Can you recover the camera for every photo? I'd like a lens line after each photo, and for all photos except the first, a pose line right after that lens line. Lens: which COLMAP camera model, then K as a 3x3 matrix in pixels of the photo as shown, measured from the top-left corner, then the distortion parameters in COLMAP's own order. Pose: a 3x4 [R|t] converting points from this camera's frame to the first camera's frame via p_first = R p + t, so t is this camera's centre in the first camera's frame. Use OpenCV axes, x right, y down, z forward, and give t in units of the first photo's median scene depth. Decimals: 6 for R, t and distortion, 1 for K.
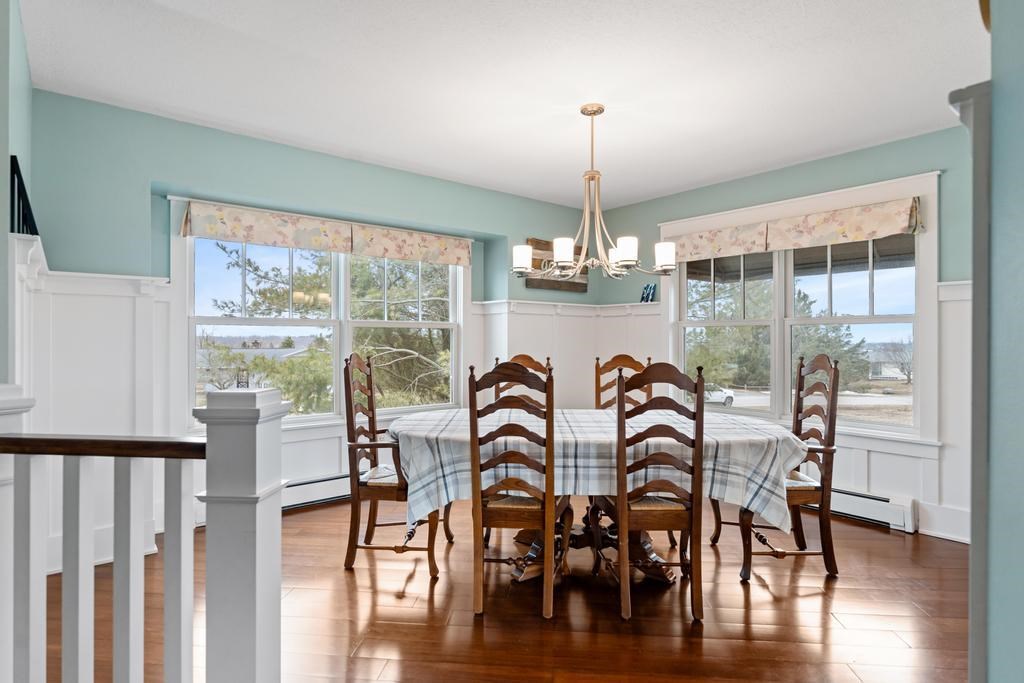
lens RADIAL K [[542.7, 0, 511.6], [0, 542.7, 337.9], [0, 0, 1]] dist [0.000129, 0.000674]
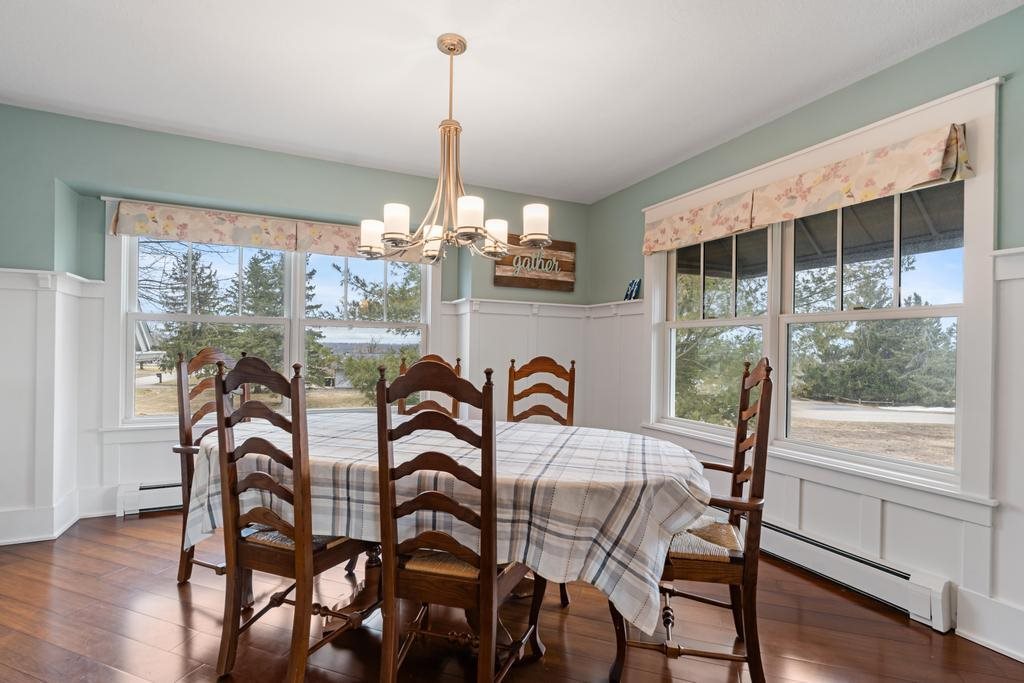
lens RADIAL K [[475.5, 0, 503.4], [0, 475.5, 347.8], [0, 0, 1]] dist [-0.000025, -0.000353]
pose [[0.969894, 0.013275, -0.243166, 0.325607], [-0.013275, 0.999911, 0.001640, 0.016707], [0.243166, 0.001637, 0.969983, 0.282895]]
